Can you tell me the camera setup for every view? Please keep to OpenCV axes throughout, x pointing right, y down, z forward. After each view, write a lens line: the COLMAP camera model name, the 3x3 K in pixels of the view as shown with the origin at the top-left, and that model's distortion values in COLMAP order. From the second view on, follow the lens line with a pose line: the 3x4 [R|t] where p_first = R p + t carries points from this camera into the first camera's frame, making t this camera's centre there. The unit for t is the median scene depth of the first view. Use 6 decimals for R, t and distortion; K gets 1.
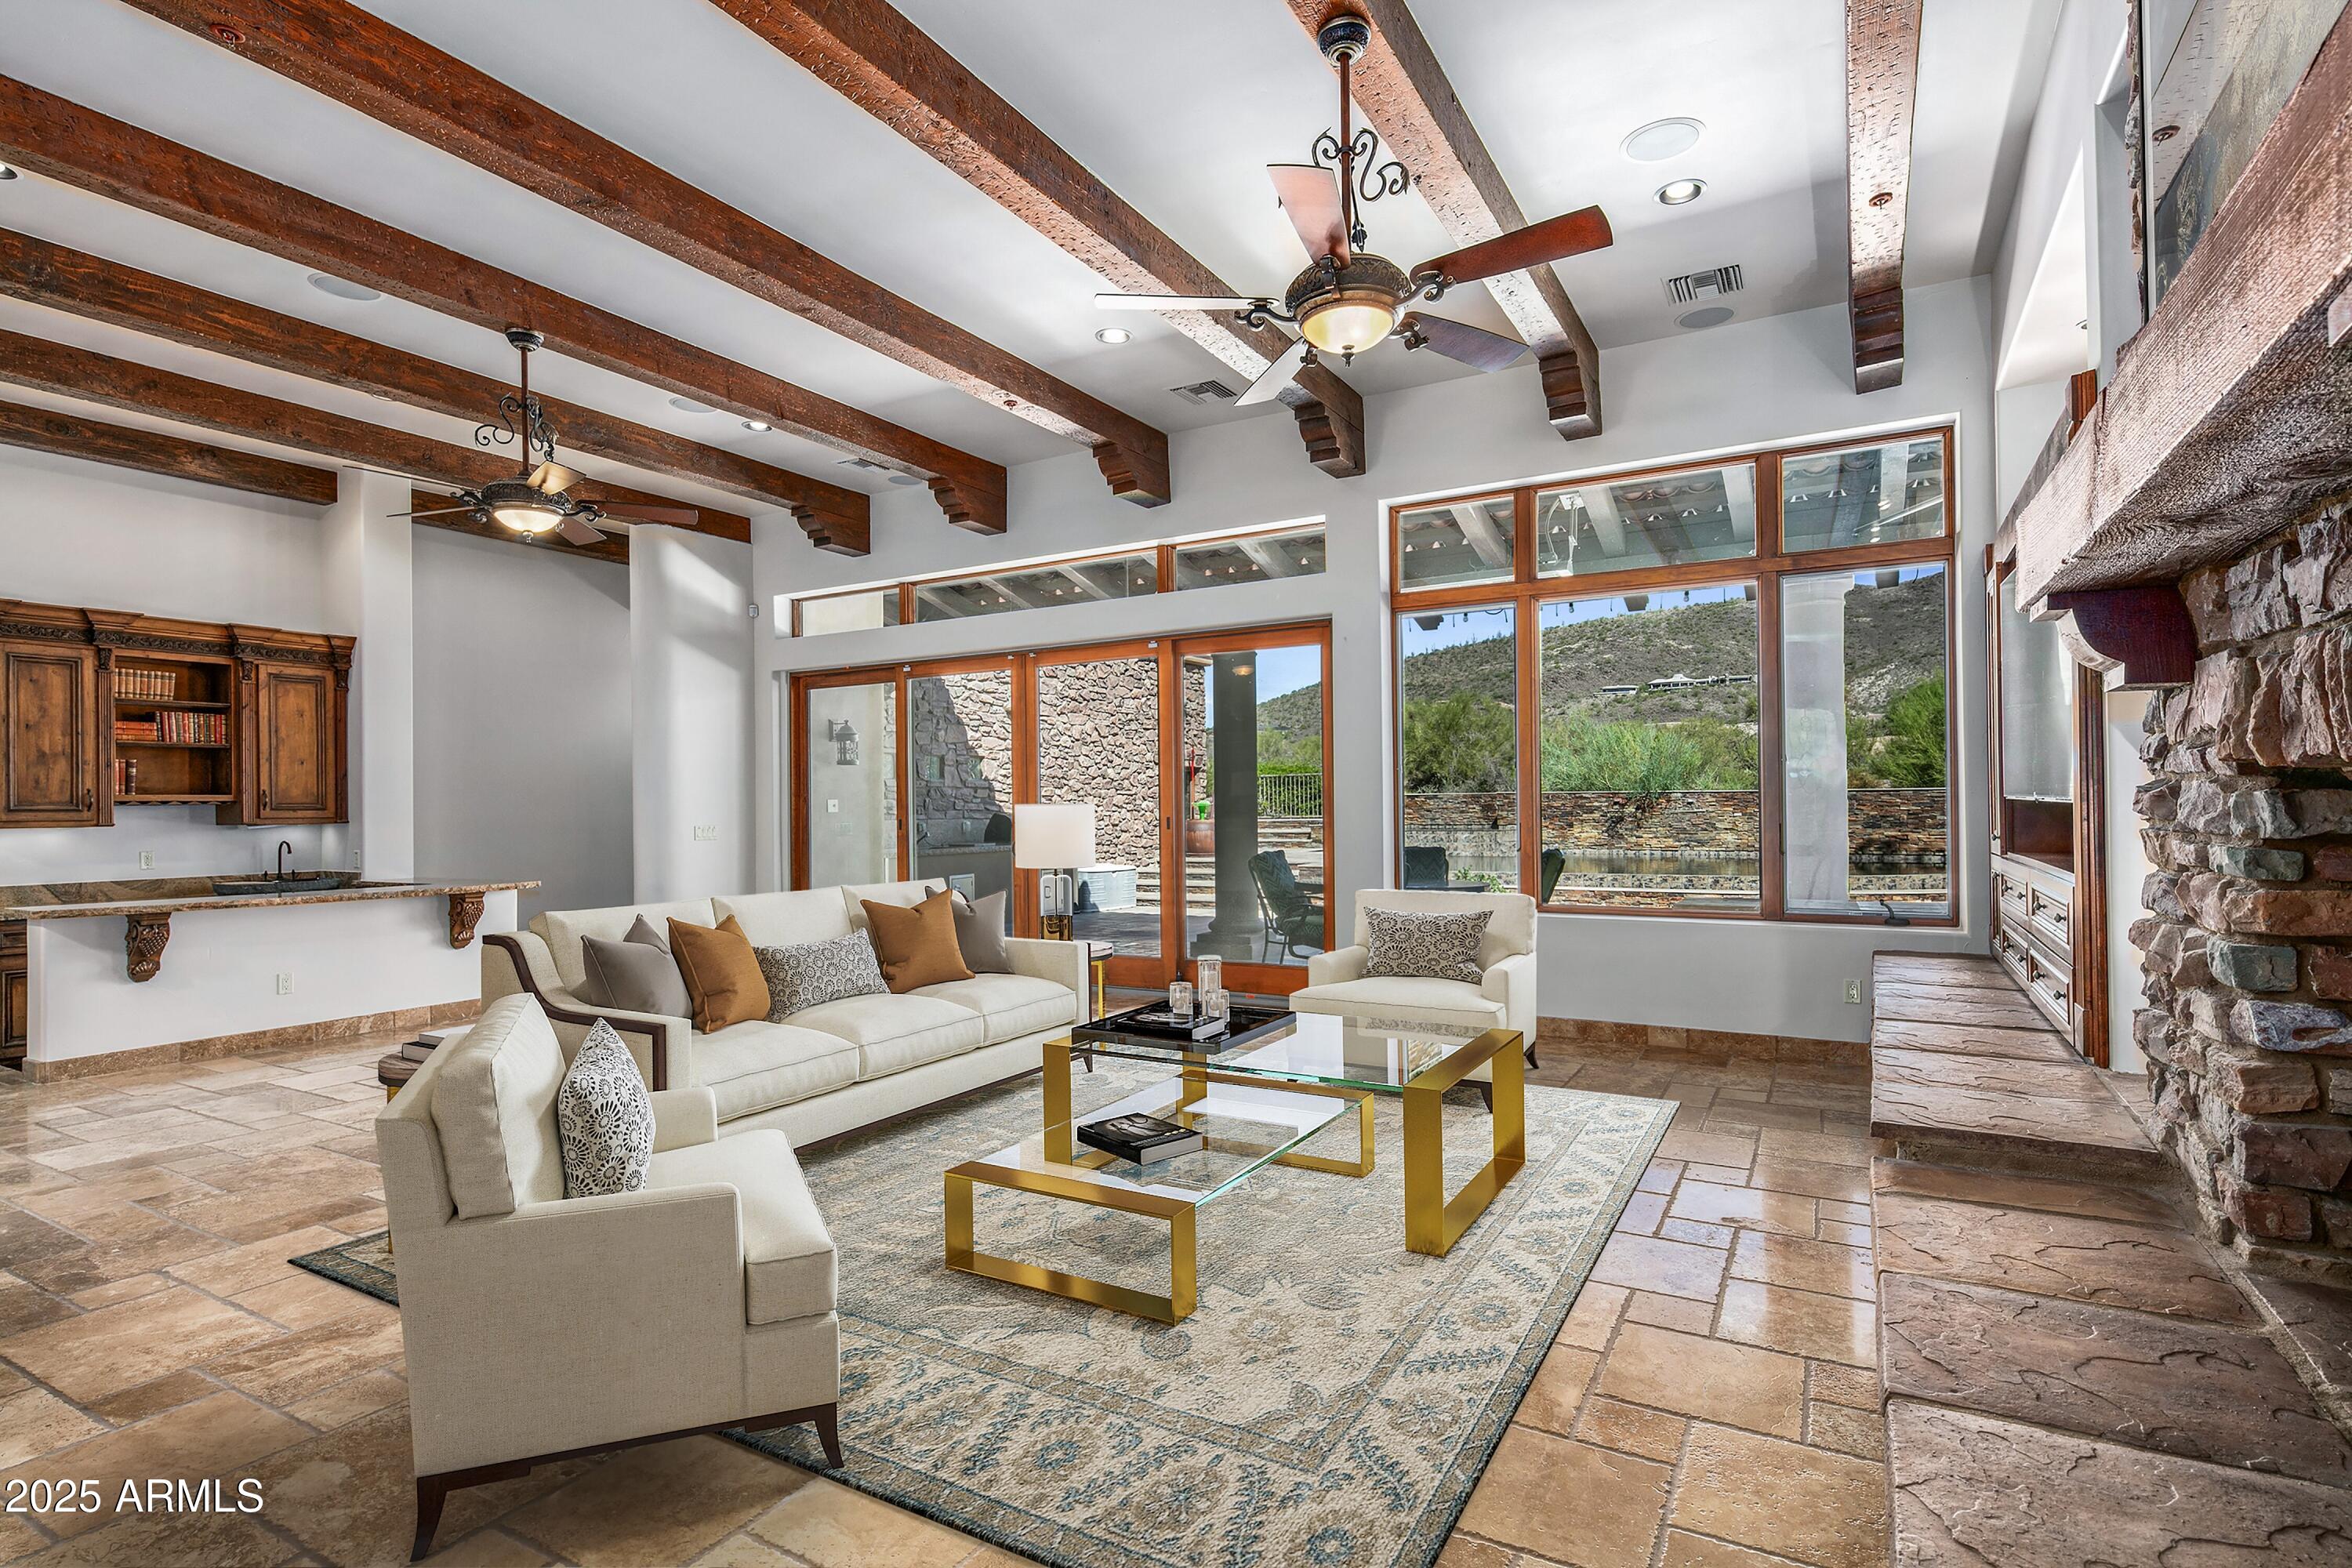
lens RADIAL K [[1152.6, 0, 1184.0], [0, 1152.6, 800.2], [0, 0, 1]] dist [0.006735, -0.004365]
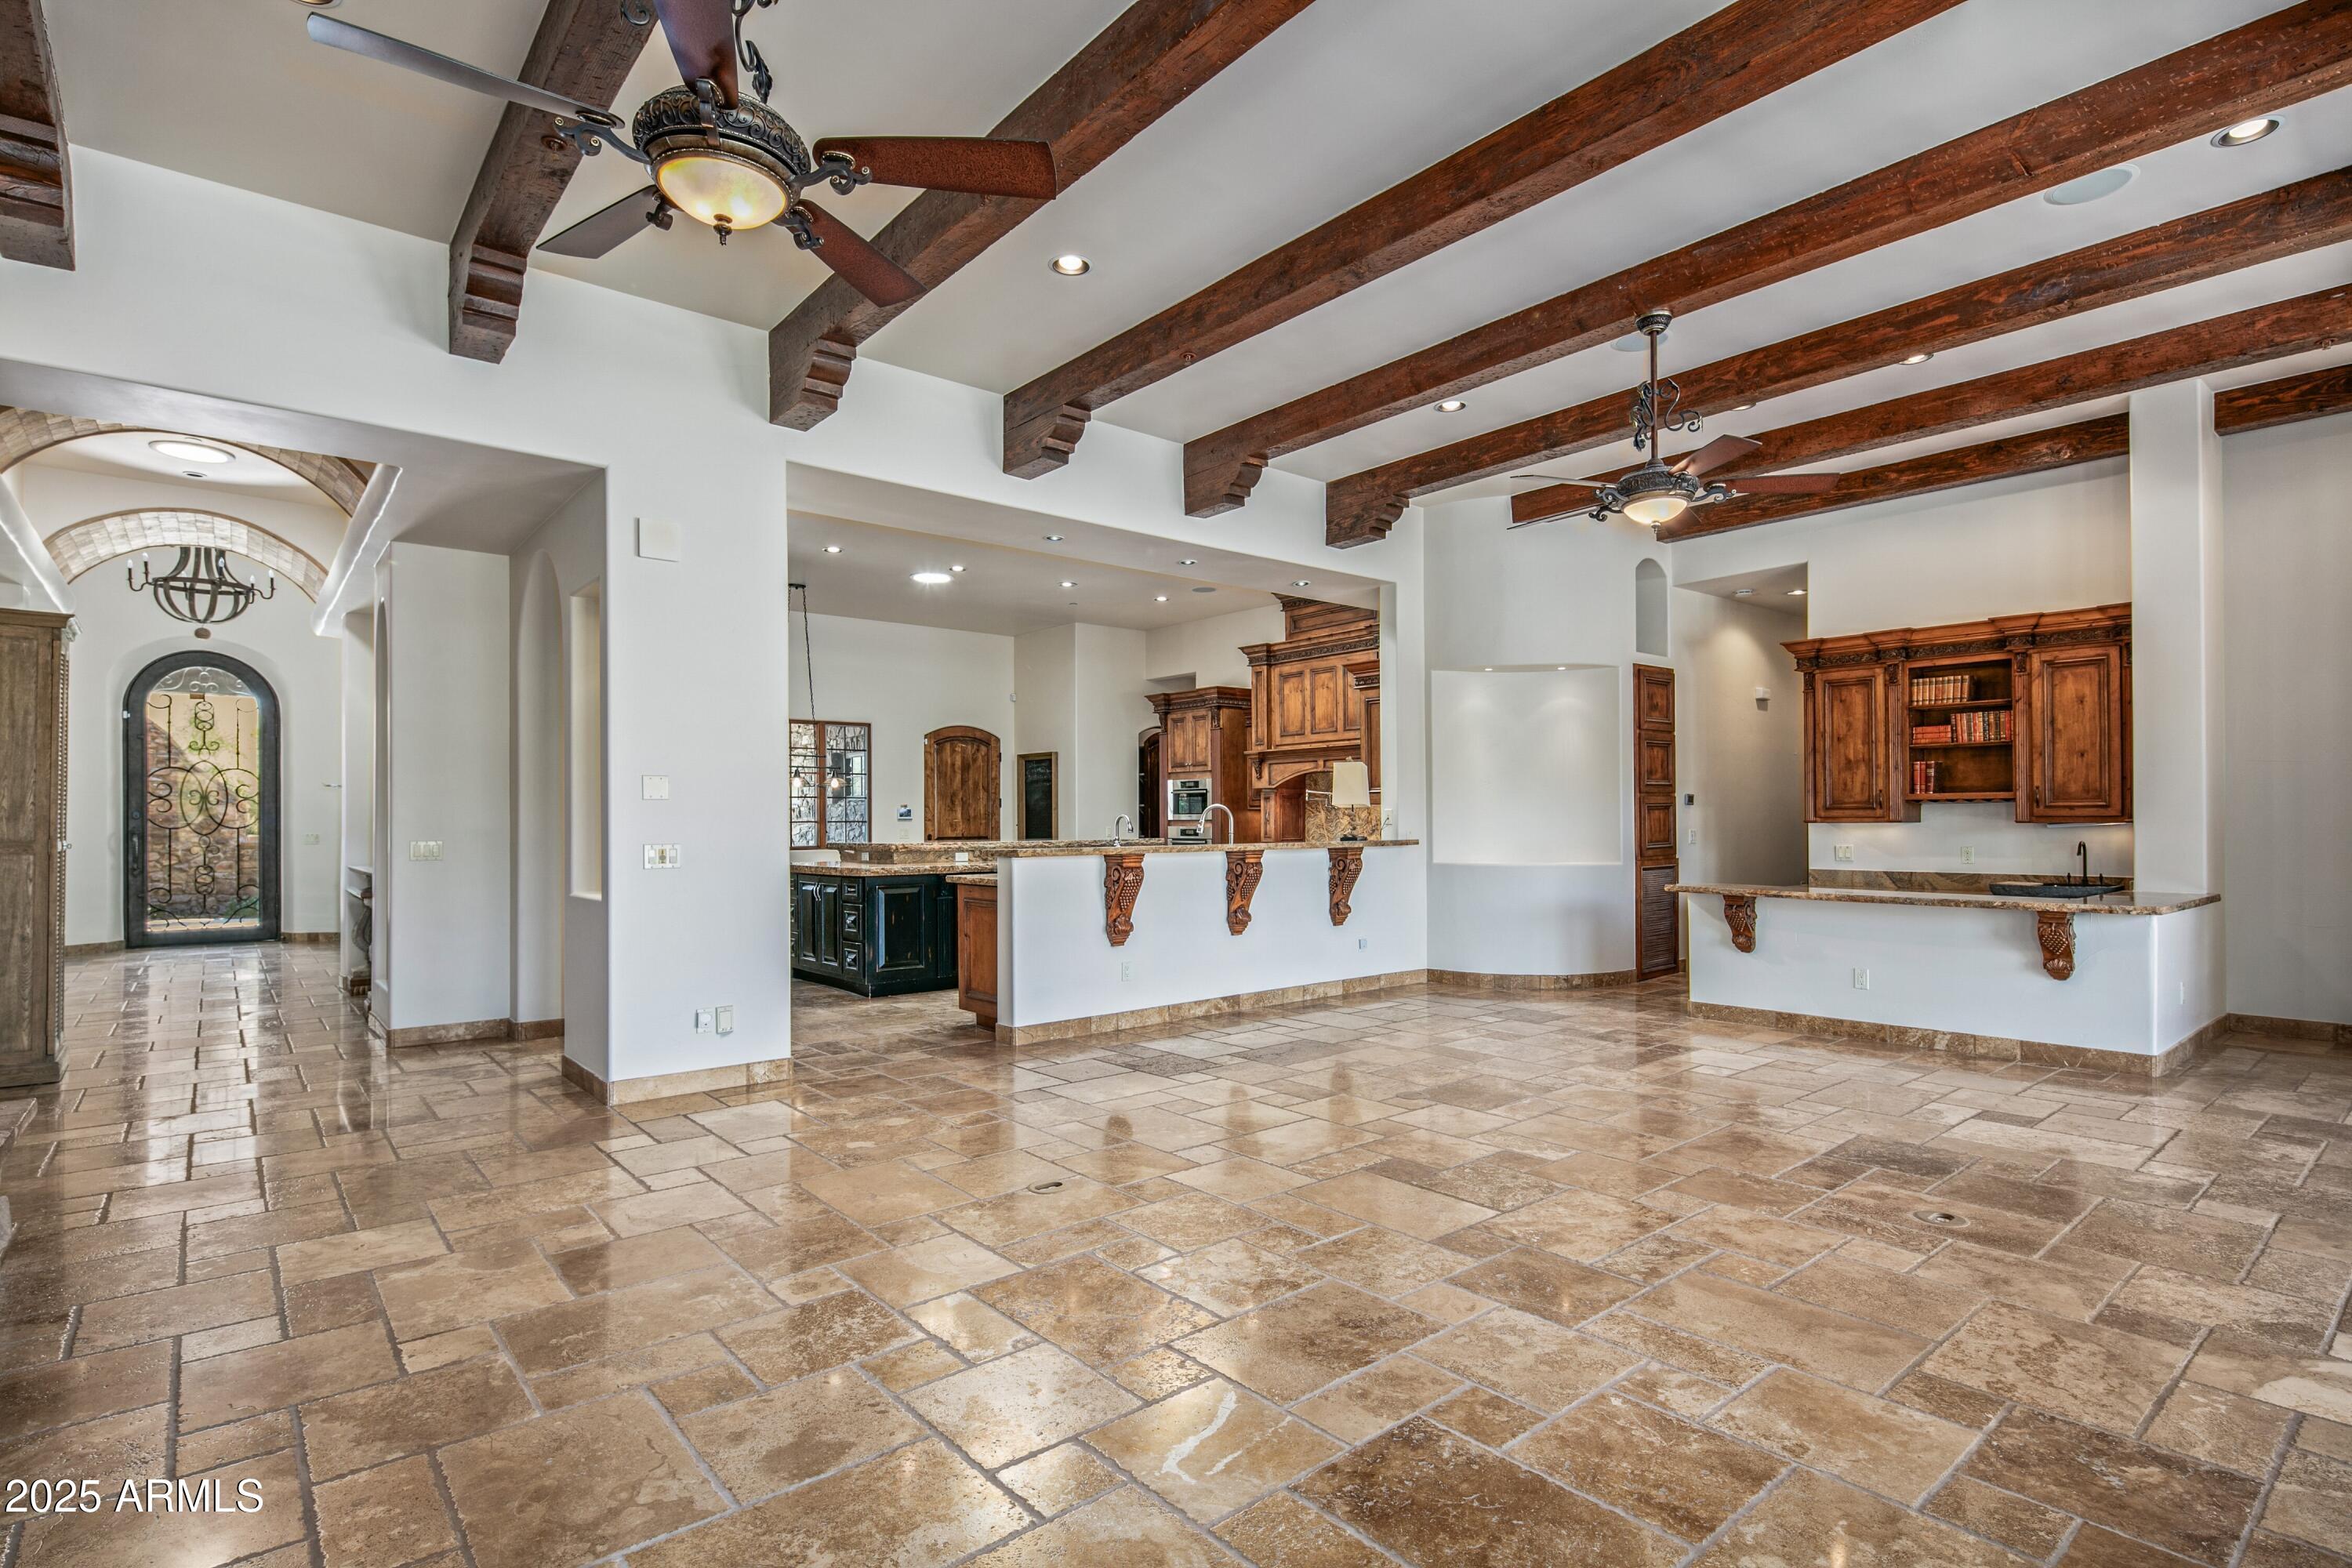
lens RADIAL K [[1152.6, 0, 1173.6], [0, 1152.6, 814.4], [0, 0, 1]] dist [0.006735, -0.004365]
pose [[-0.349097, 0.007766, -0.937054, 0.326184], [0.013741, 0.999901, 0.003168, 0.001317], [0.936986, -0.011770, -0.349169, 0.660428]]
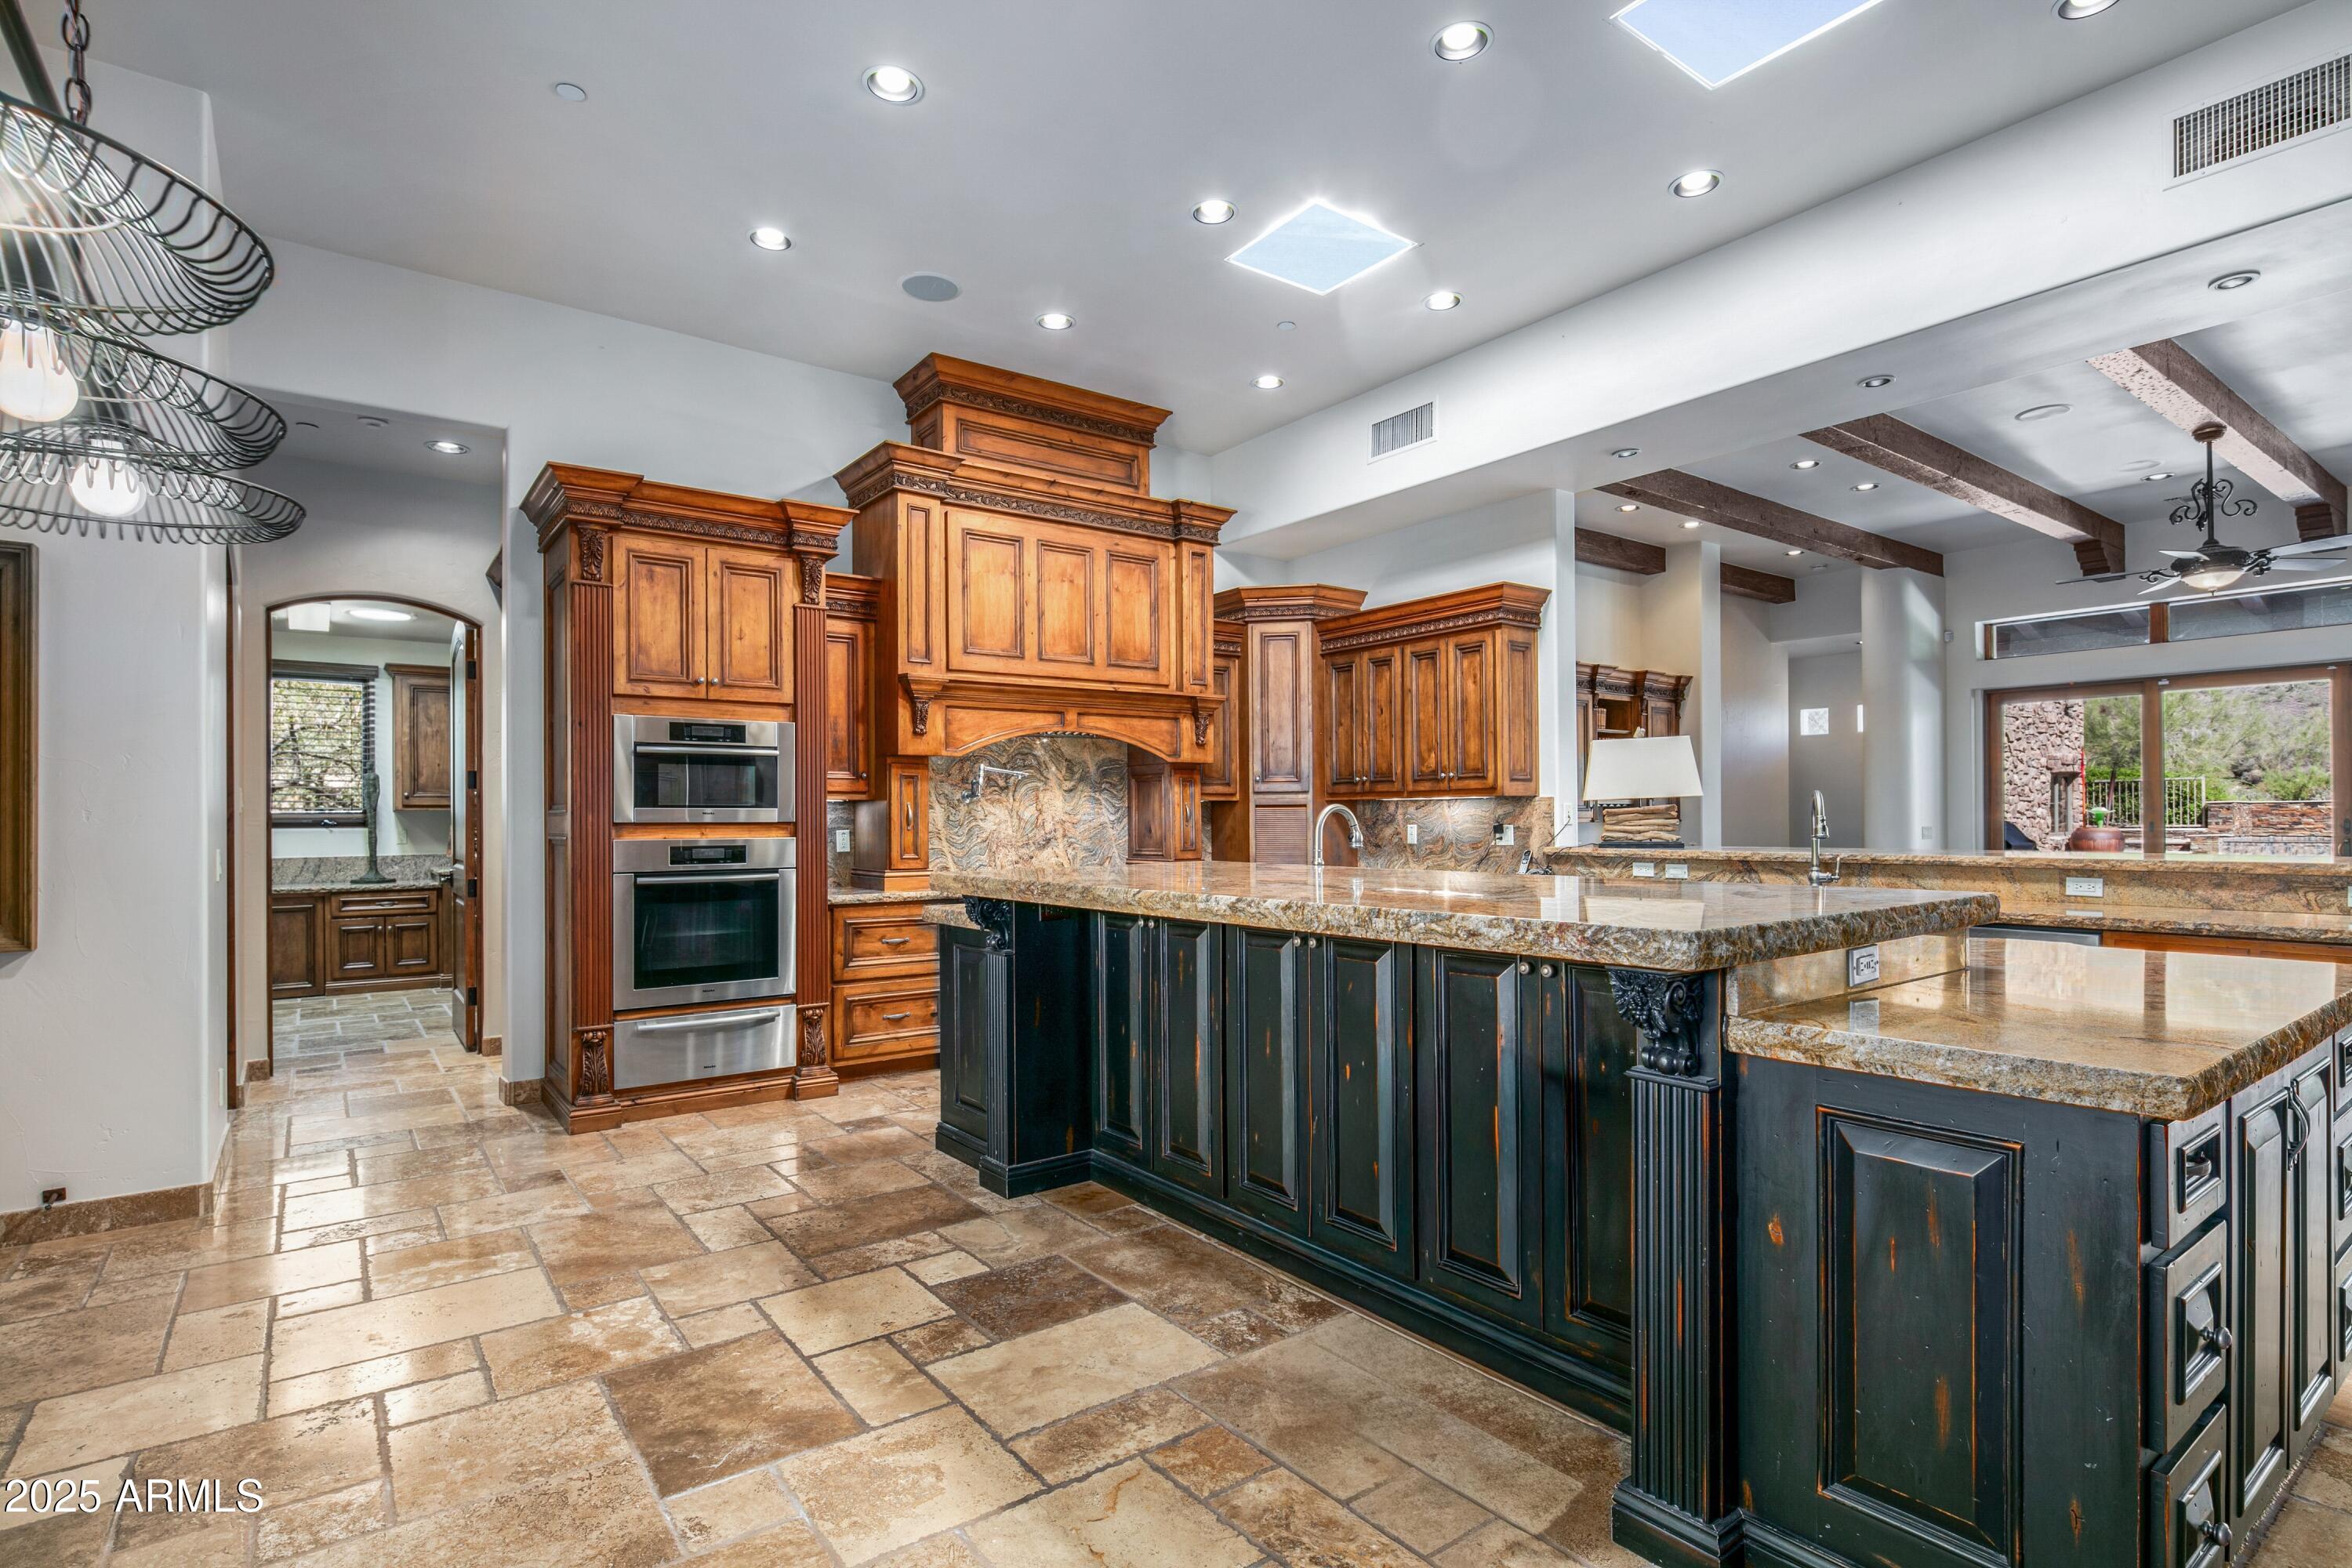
lens RADIAL K [[1152.6, 0, 1180.3], [0, 1152.6, 814.2], [0, 0, 1]] dist [0.006735, -0.004365]
pose [[0.919434, 0.003370, -0.393230, -0.761362], [-0.001626, 0.999987, 0.004767, 0.006743], [0.393241, -0.003743, 0.919428, -0.412799]]
